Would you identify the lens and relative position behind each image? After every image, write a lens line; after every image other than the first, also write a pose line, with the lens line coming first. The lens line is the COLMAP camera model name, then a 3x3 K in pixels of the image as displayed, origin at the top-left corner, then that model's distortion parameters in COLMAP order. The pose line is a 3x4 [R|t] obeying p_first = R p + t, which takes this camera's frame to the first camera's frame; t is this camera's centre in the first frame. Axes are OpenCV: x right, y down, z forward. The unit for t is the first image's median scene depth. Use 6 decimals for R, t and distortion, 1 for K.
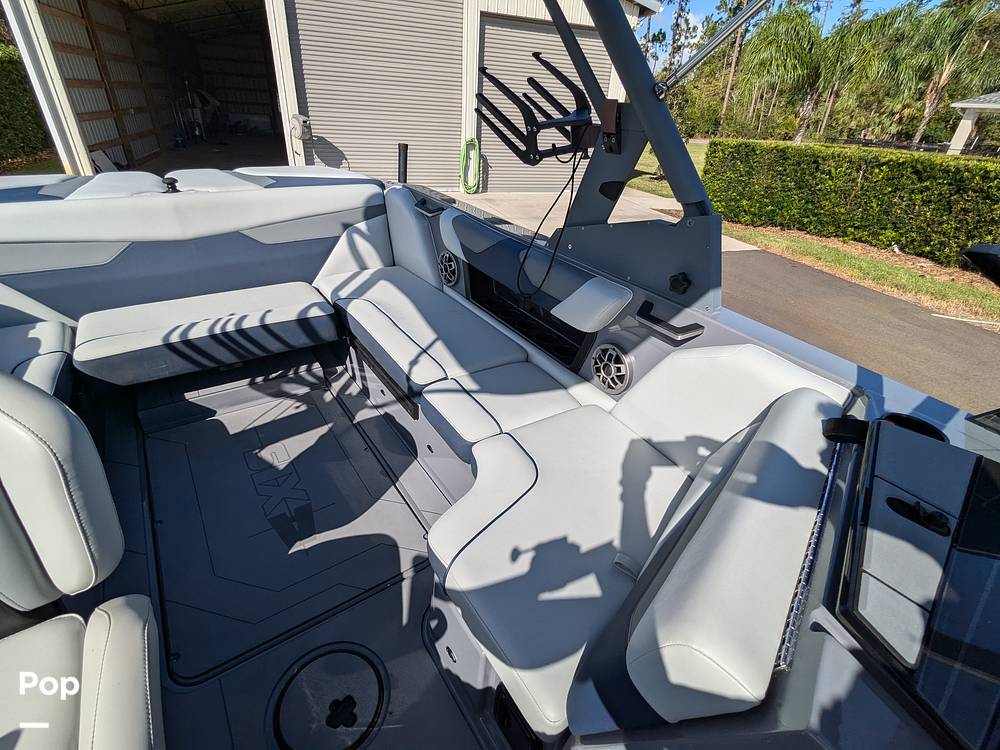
lens RADIAL K [[501.3, 0, 494.7], [0, 501.3, 400.2], [0, 0, 1]] dist [0.000083, 0.000488]
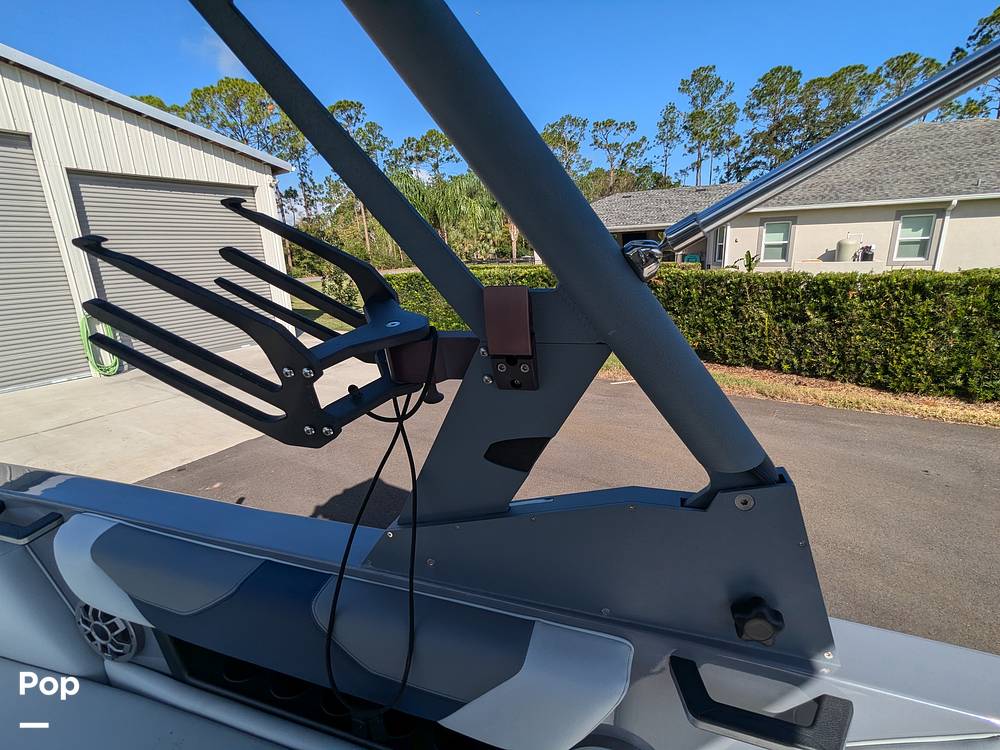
lens RADIAL K [[476.8, 0, 498.6], [0, 476.8, 379.0], [0, 0, 1]] dist [-0.002722, 0.000072]
pose [[0.783357, -0.240539, 0.573143, -0.002940], [0.378449, 0.916046, -0.132803, -0.095676], [-0.493081, 0.320938, 0.808623, 0.141349]]
